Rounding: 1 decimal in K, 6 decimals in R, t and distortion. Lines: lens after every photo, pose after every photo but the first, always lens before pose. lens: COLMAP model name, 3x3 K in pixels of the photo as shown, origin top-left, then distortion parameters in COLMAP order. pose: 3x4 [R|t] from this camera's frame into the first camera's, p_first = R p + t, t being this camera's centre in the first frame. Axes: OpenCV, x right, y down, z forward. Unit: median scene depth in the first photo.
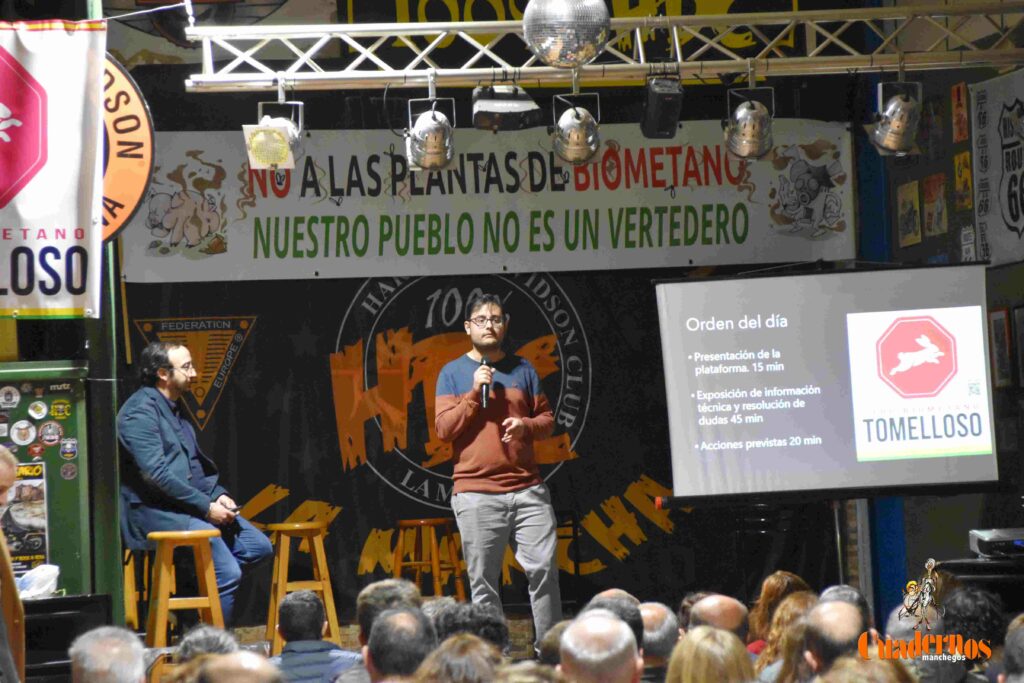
lens RADIAL K [[4893.9, 0, 500.7], [0, 4893.9, 341.1], [0, 0, 1]] dist [1.456783, 12.548362]
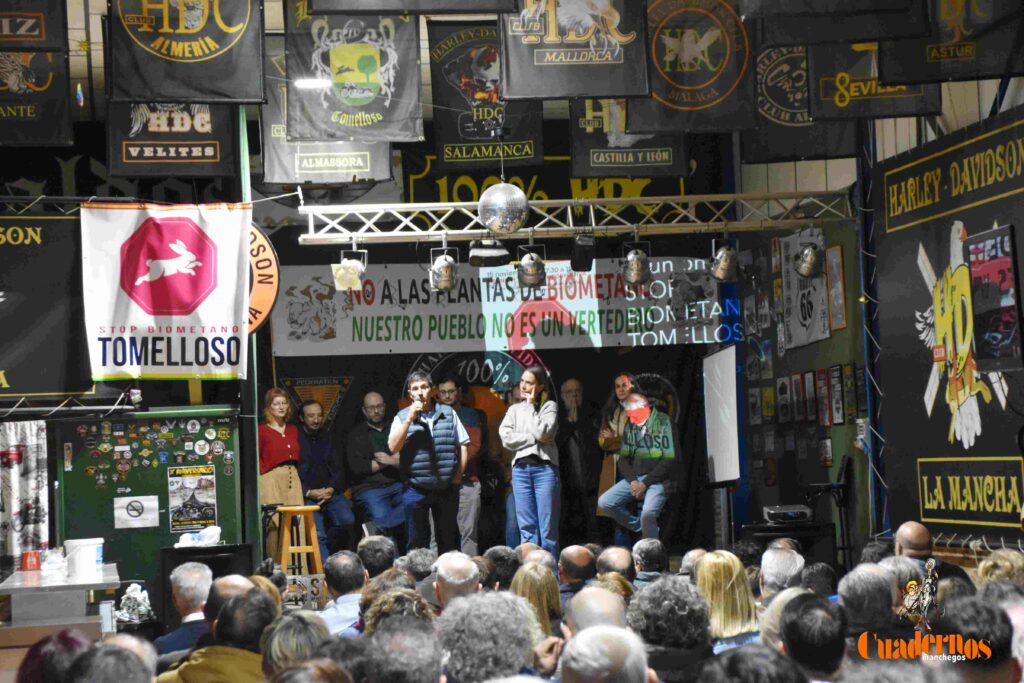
lens RADIAL K [[3158.7, 0, 498.4], [0, 3158.7, 355.5], [0, 0, 1]] dist [0.760969, 1.409926]
pose [[0.999561, 0.000613, -0.029618, 0.035680], [-0.000877, 0.999960, -0.008904, -0.003175], [0.029612, 0.008926, 0.999522, -0.073879]]
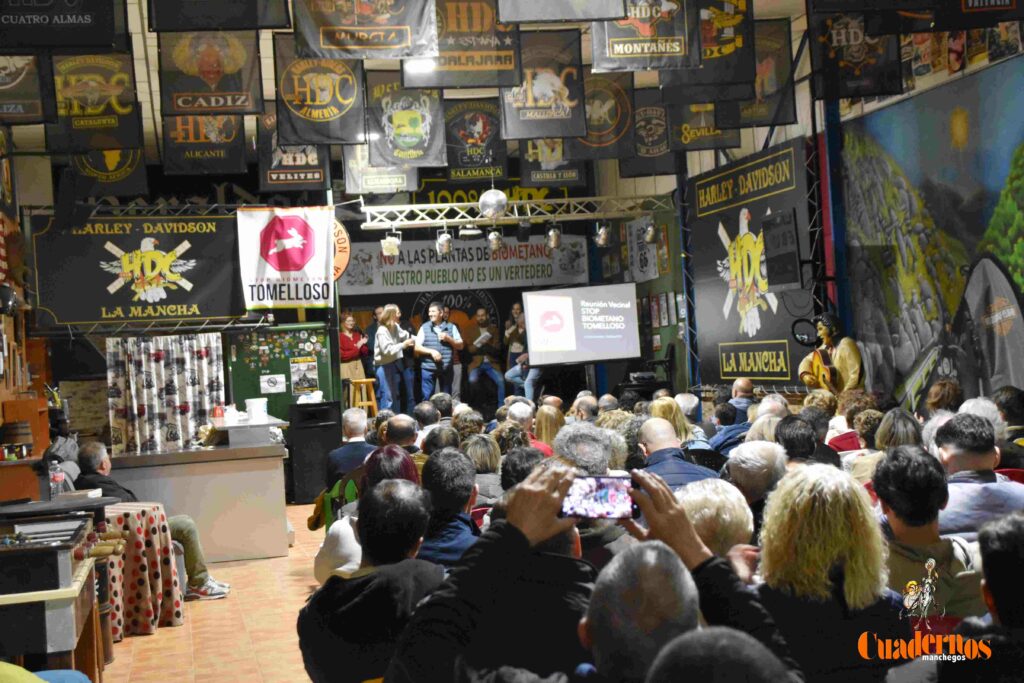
lens RADIAL K [[1740.2, 0, 497.0], [0, 1740.2, 341.5], [0, 0, 1]] dist [0.189036, 0.121424]
pose [[0.999536, -0.019472, 0.023440, -0.008684], [0.019091, 0.999683, 0.016385, 0.000551], [-0.023751, -0.015930, 0.999591, -0.035171]]
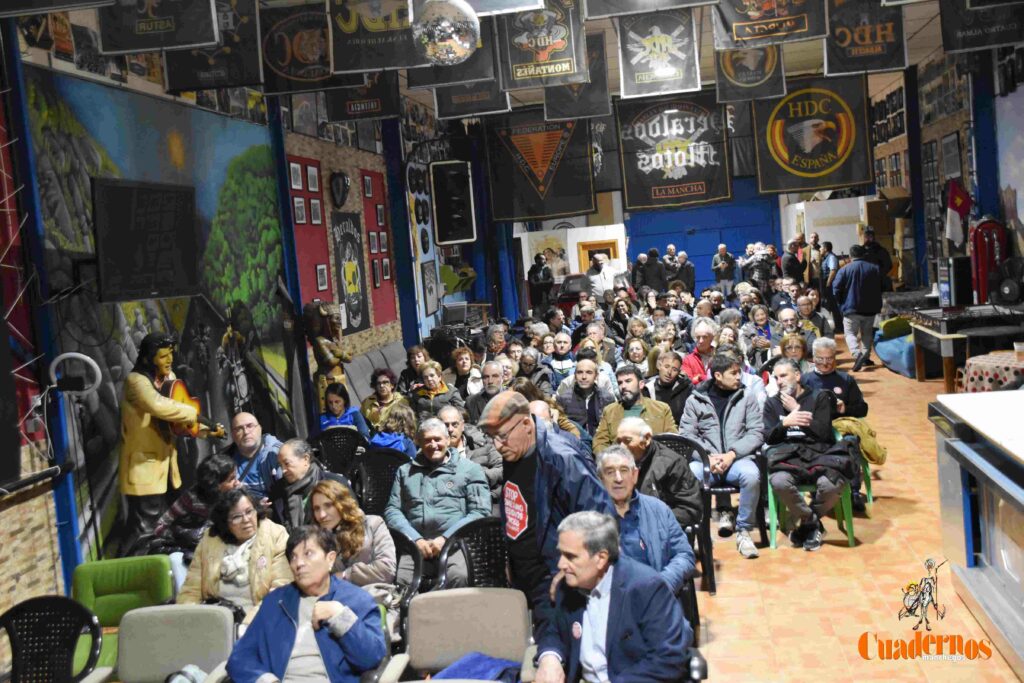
lens RADIAL K [[1200.6, 0, 498.7], [0, 1200.6, 339.1], [0, 0, 1]] dist [-0.037682, 0.228688]
pose [[-0.944442, 0.101890, 0.312486, -0.071715], [0.119766, 0.992055, 0.038501, 0.003762], [-0.306081, 0.073788, -0.949142, 1.052207]]
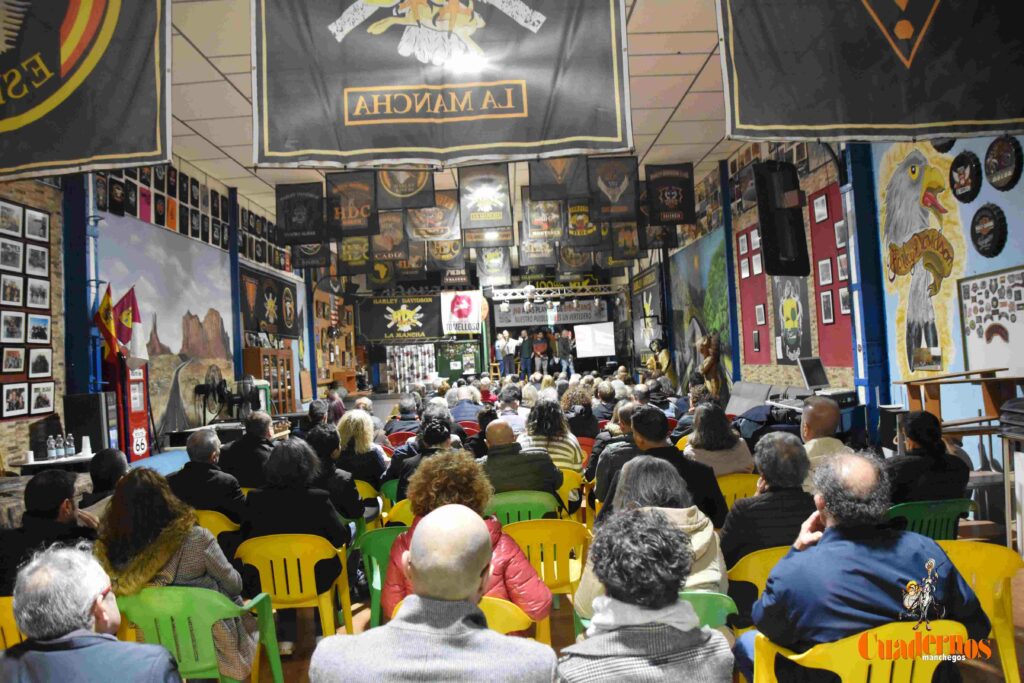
lens RADIAL K [[808.3, 0, 512.0], [0, 808.3, 341.5], [0, 0, 1]] dist [-0.160376, 0.115494]
pose [[0.988913, -0.016688, -0.147558, 0.126587], [0.019012, 0.999716, 0.014354, -0.008277], [0.147276, -0.017000, 0.988949, -0.109058]]
